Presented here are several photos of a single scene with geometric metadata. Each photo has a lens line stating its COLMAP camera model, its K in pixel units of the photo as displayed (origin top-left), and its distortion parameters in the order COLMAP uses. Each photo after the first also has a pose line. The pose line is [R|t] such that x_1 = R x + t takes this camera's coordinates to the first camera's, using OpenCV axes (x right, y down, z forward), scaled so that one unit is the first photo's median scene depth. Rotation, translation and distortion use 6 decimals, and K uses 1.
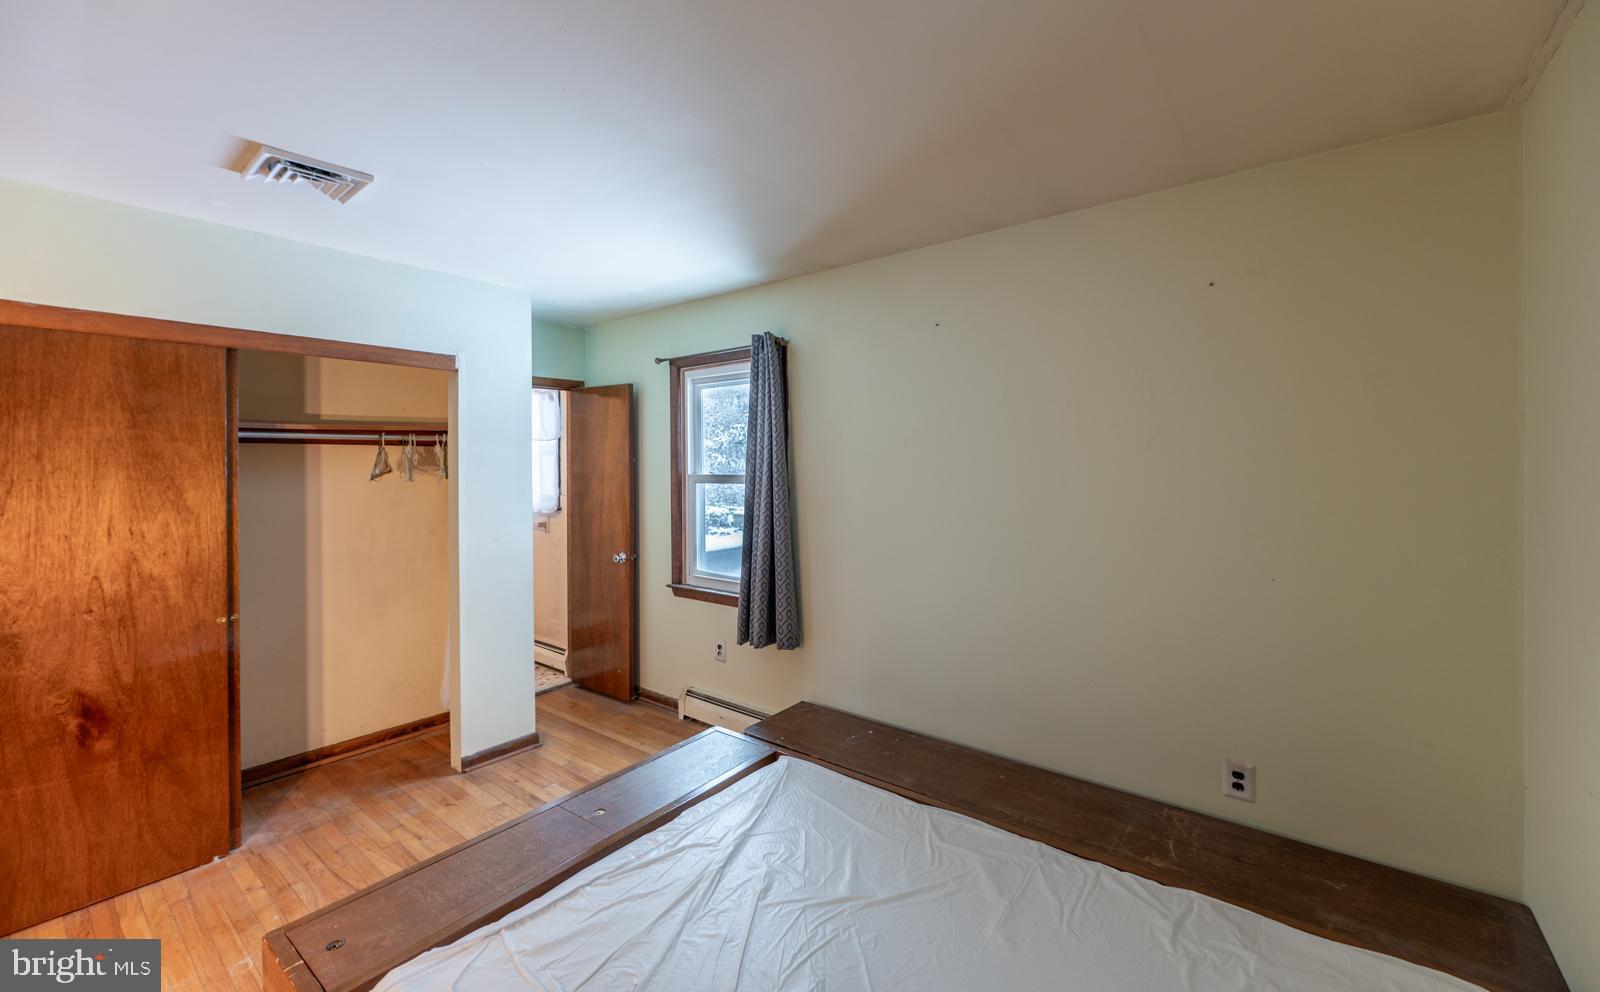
lens RADIAL K [[654.5, 0, 801.3], [0, 654.5, 473.0], [0, 0, 1]] dist [-0.000666, -0.000071]
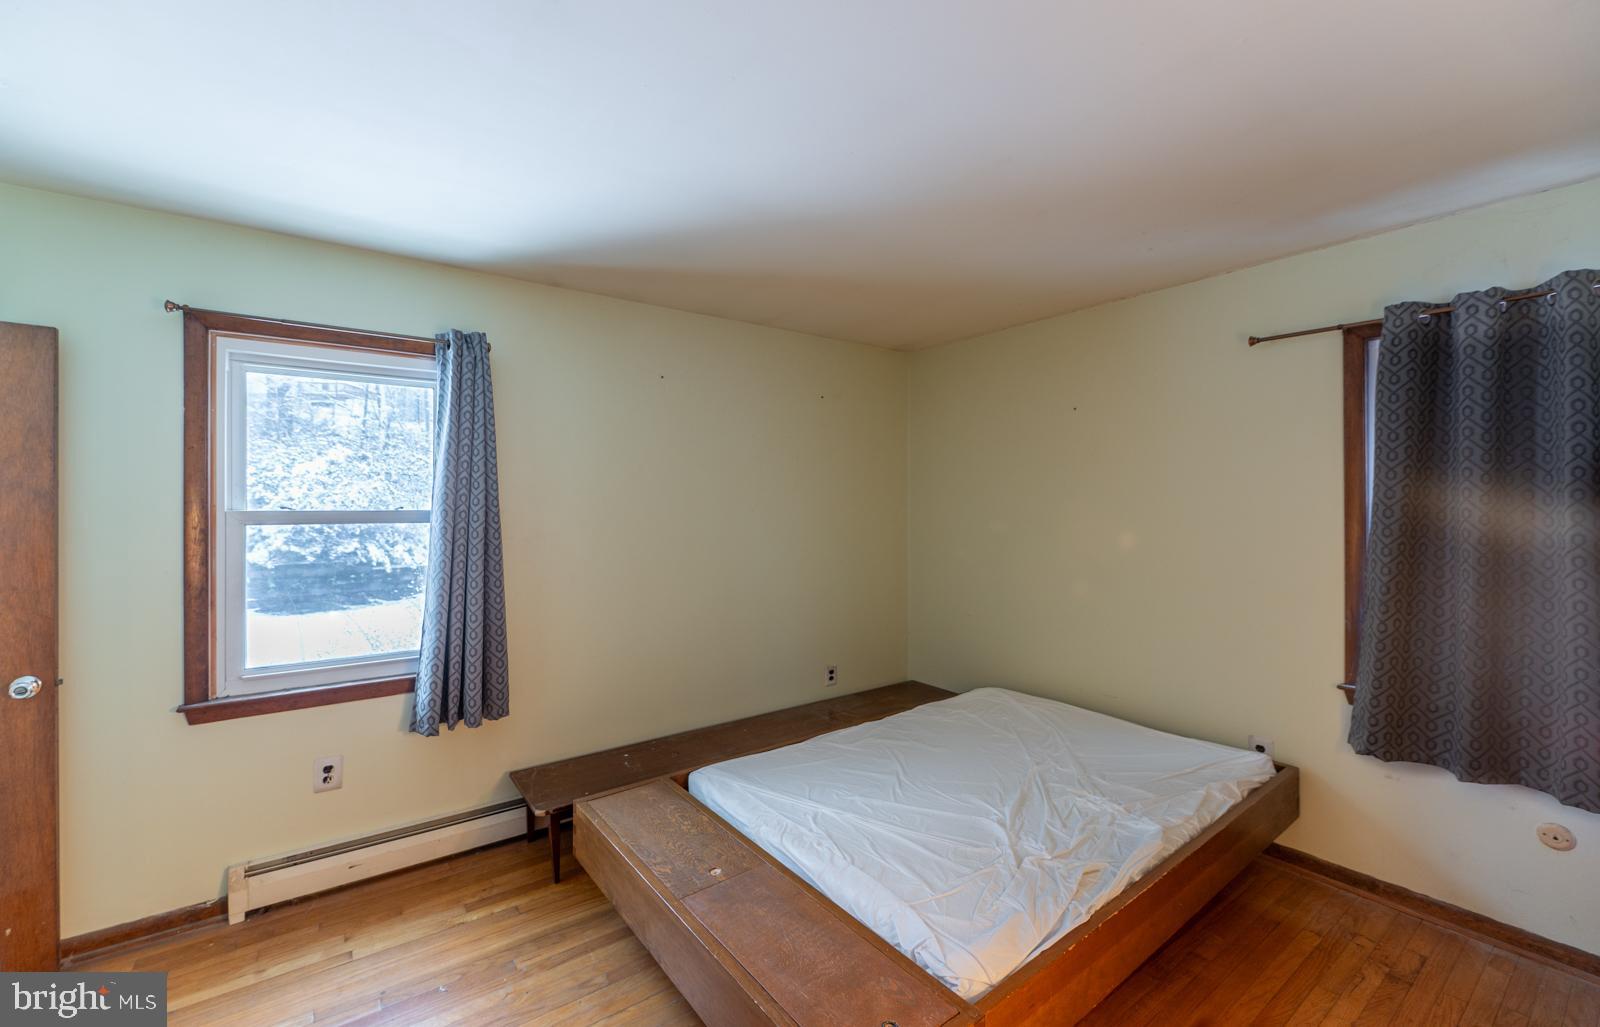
lens RADIAL K [[659.3, 0, 800.0], [0, 659.3, 513.5], [0, 0, 1]] dist [-0.000397, -0.000075]
pose [[0.252901, -0.007527, 0.967463, -0.711611], [0.013256, 0.999903, 0.004314, 0.009684], [-0.967401, 0.011734, 0.252976, 0.395337]]
